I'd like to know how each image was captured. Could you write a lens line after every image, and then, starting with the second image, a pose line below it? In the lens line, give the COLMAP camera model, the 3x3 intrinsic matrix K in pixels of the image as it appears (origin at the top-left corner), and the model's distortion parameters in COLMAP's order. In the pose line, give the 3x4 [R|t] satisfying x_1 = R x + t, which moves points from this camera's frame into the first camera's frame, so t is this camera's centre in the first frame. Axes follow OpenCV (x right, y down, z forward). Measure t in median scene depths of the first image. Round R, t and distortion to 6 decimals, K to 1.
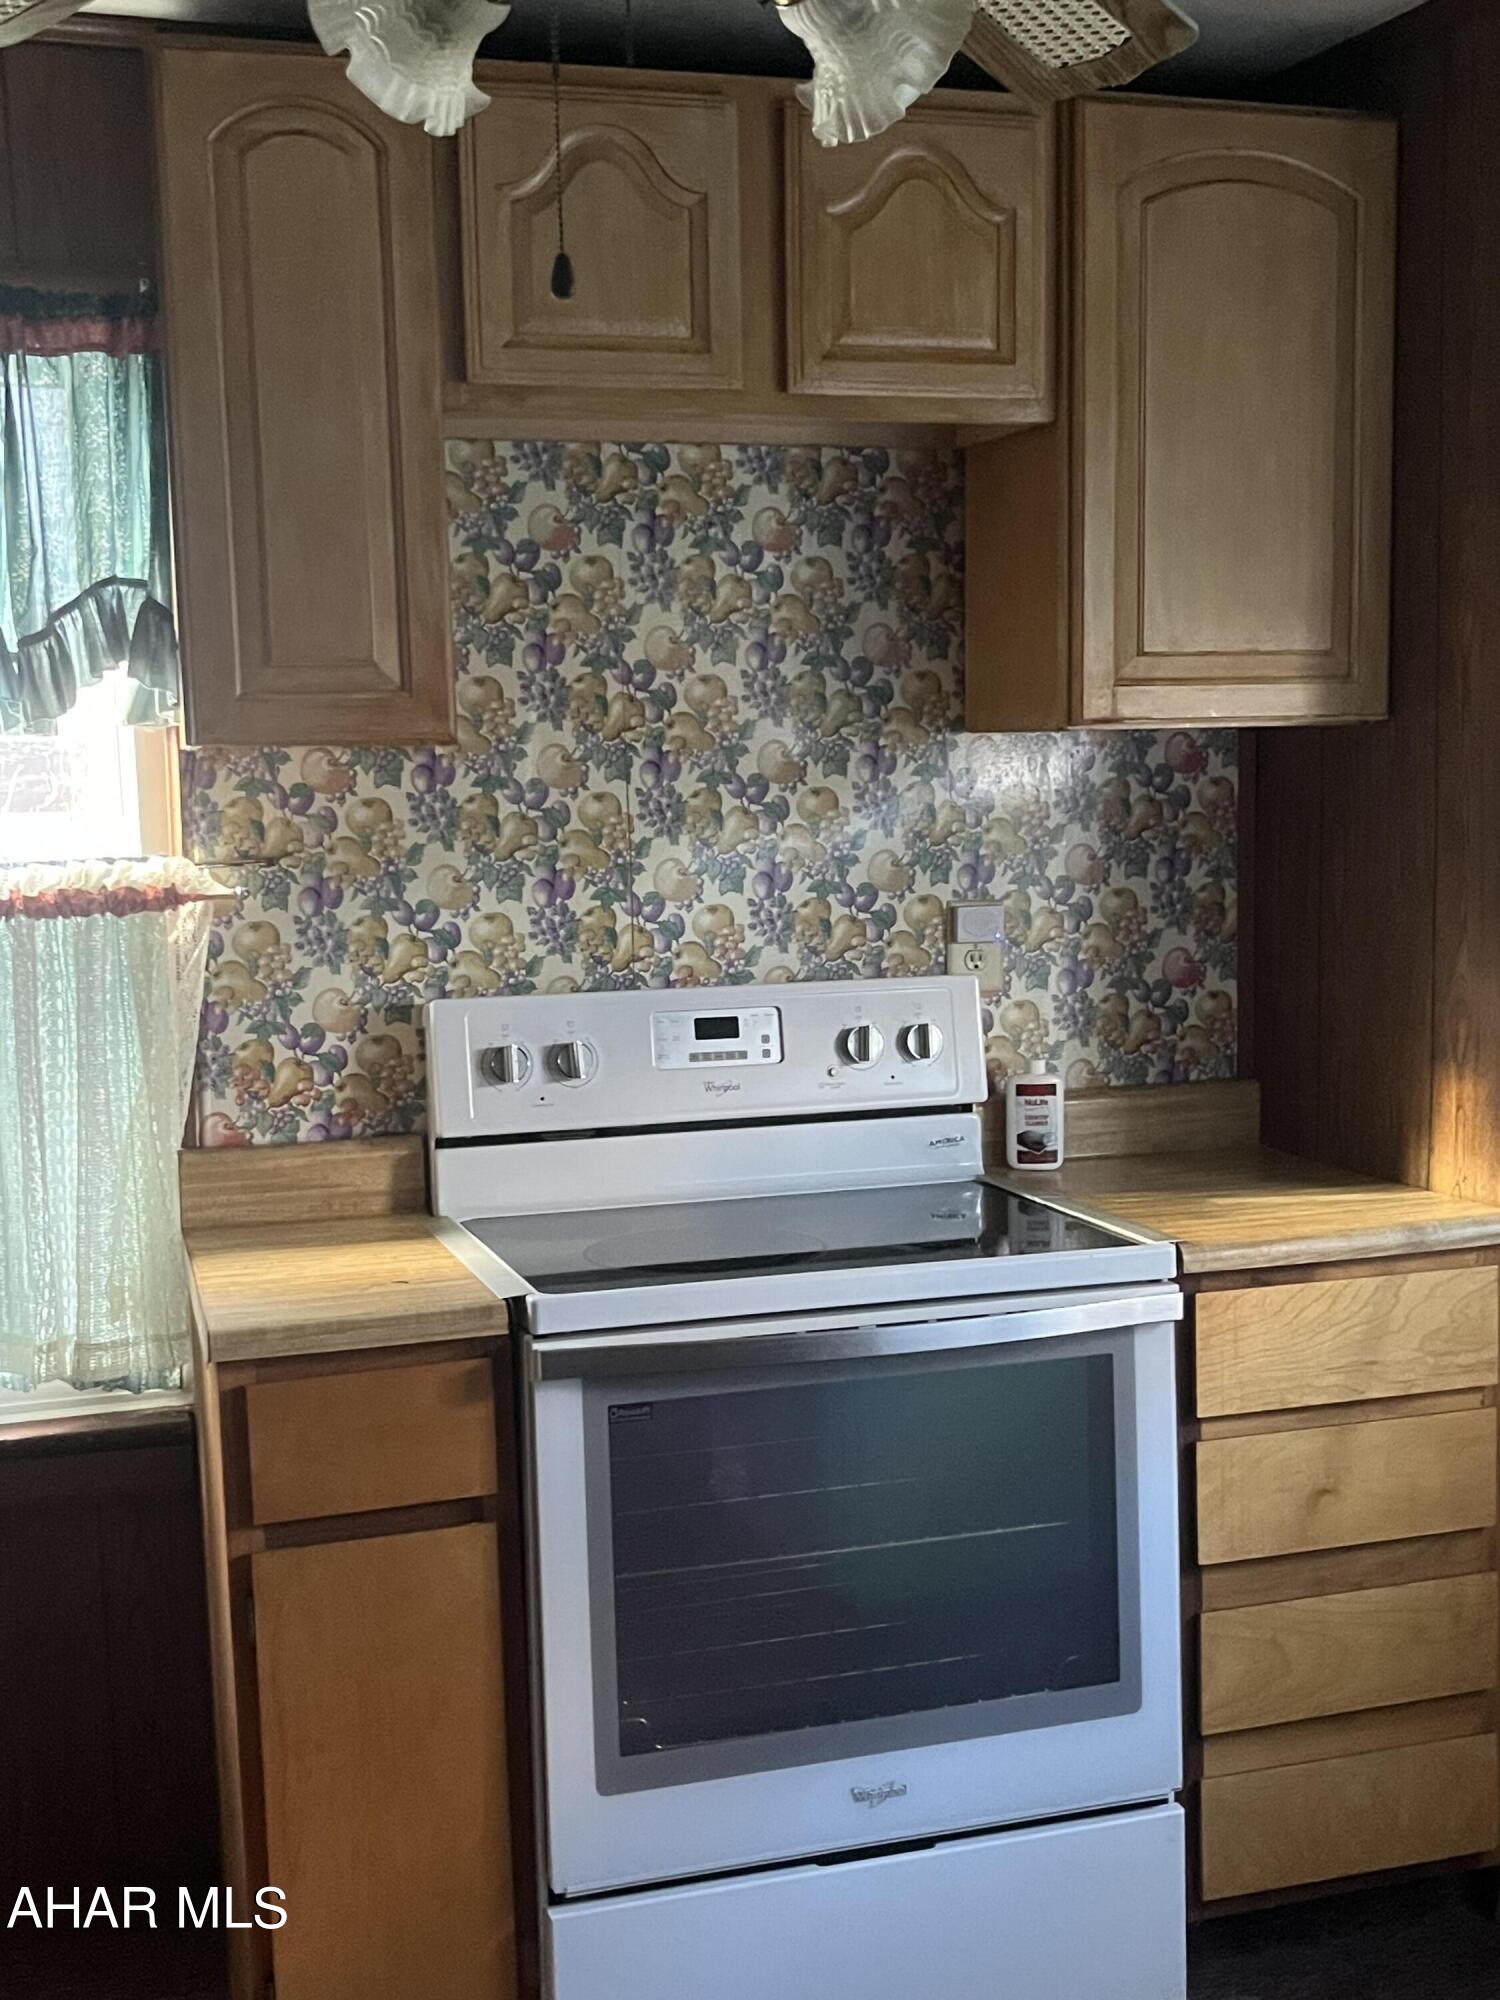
lens RADIAL K [[2314.6, 0, 741.4], [0, 2314.6, 1011.1], [0, 0, 1]] dist [0.007056, 0.000000]
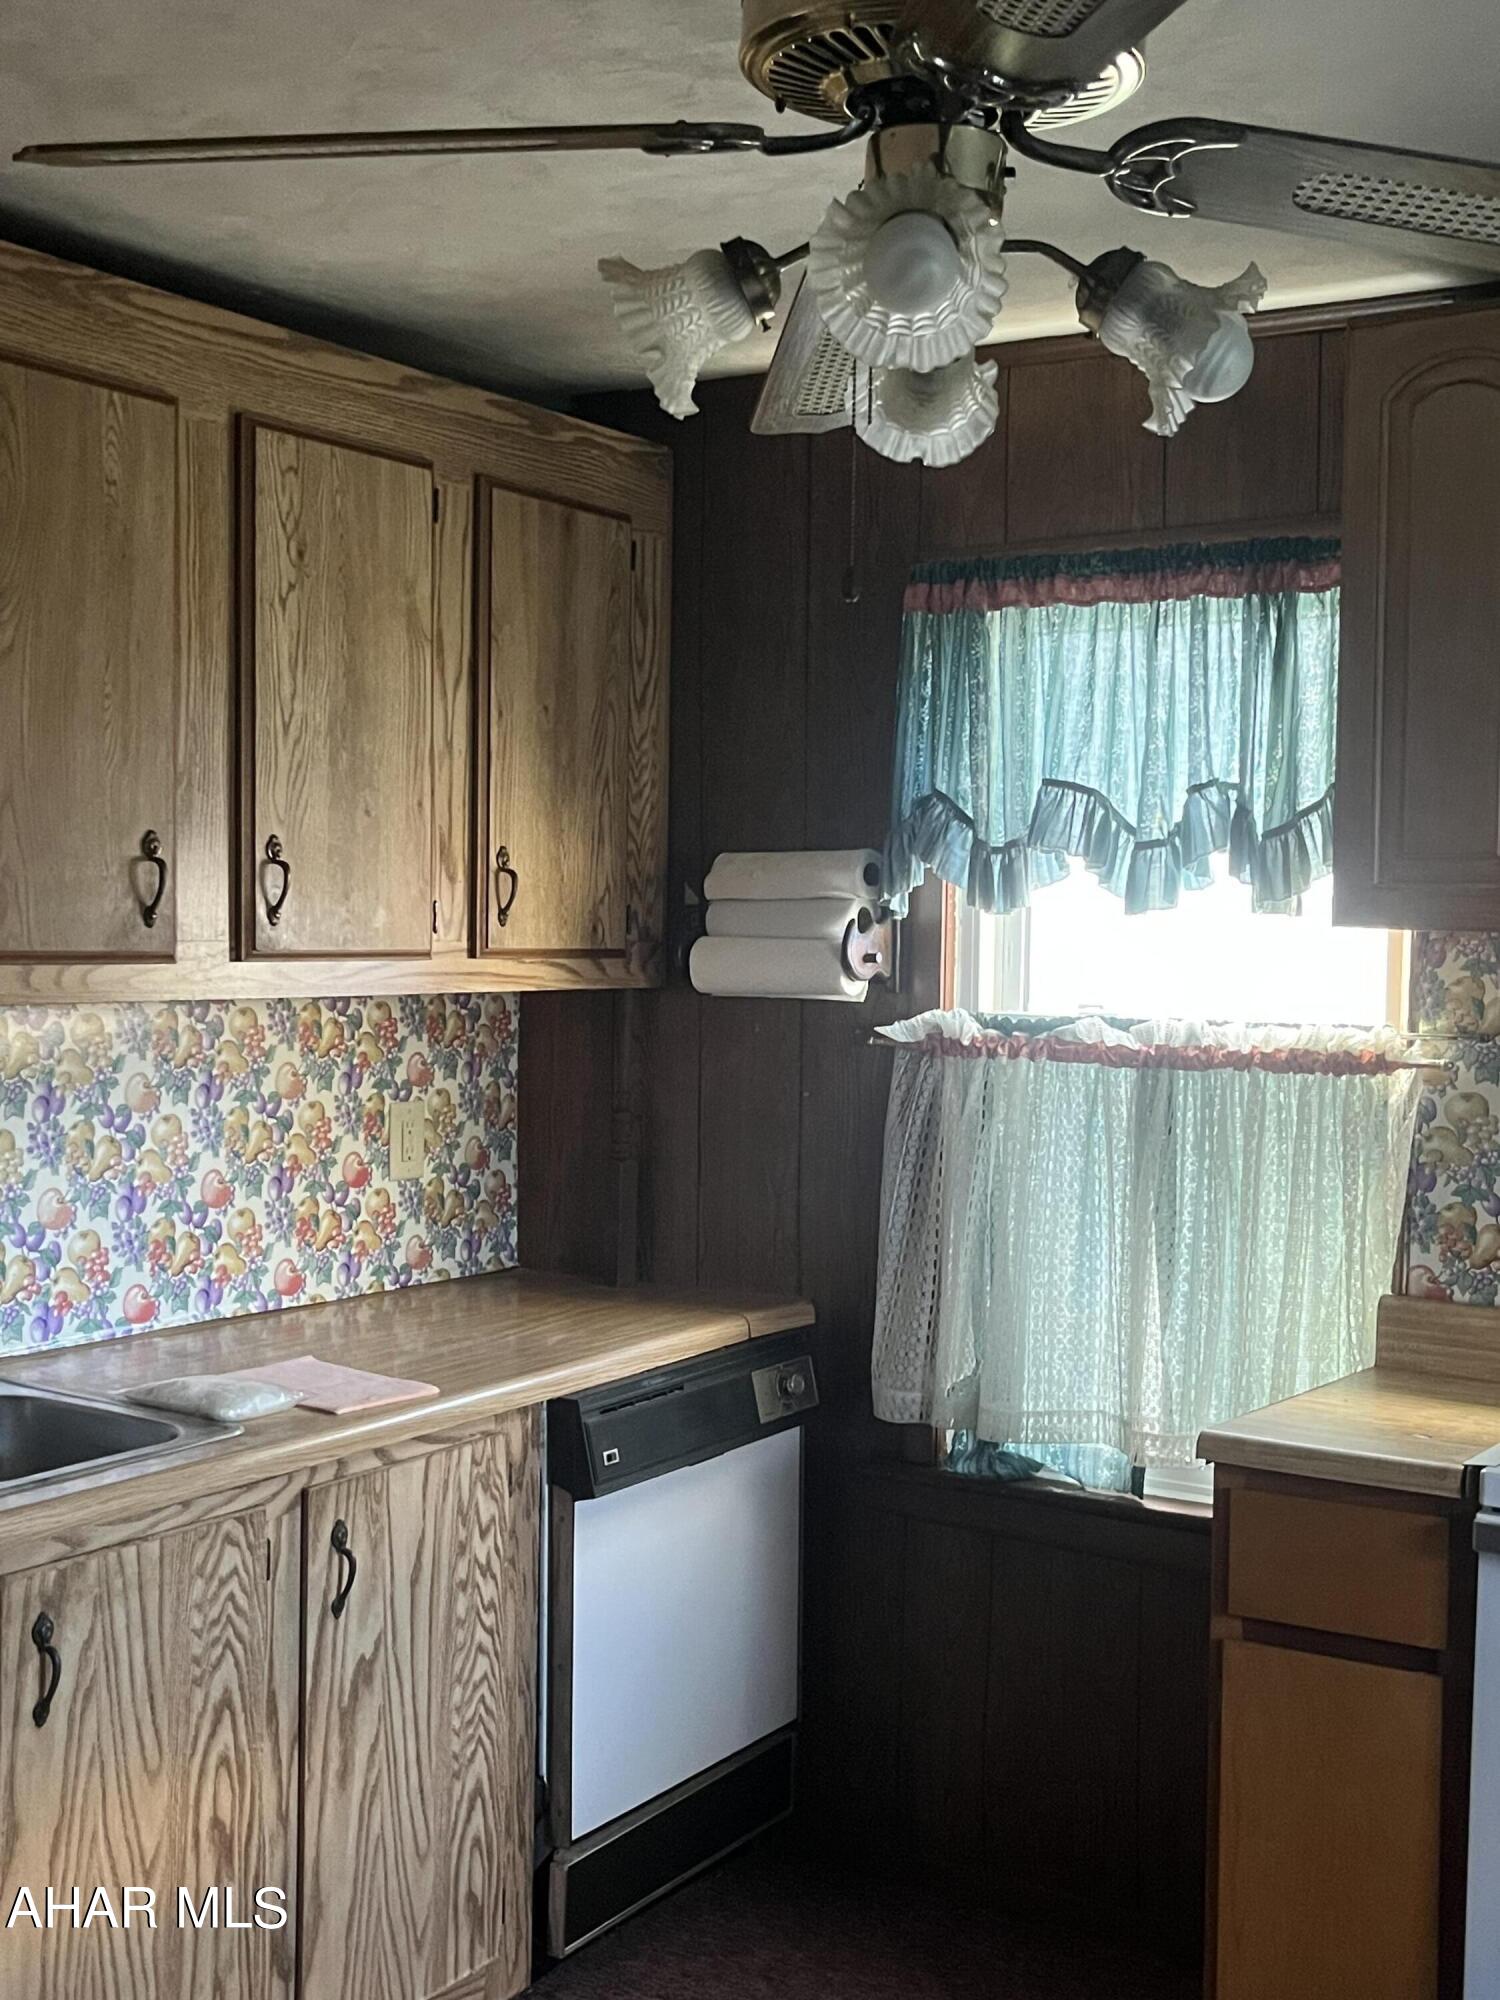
lens RADIAL K [[2314.6, 0, 744.3], [0, 2314.6, 998.5], [0, 0, 1]] dist [0.007056, 0.000000]
pose [[0.633441, 0.056665, -0.771713, 0.401658], [-0.115070, 0.993124, -0.021529, -0.020206], [0.765187, 0.102439, 0.635606, 0.056198]]
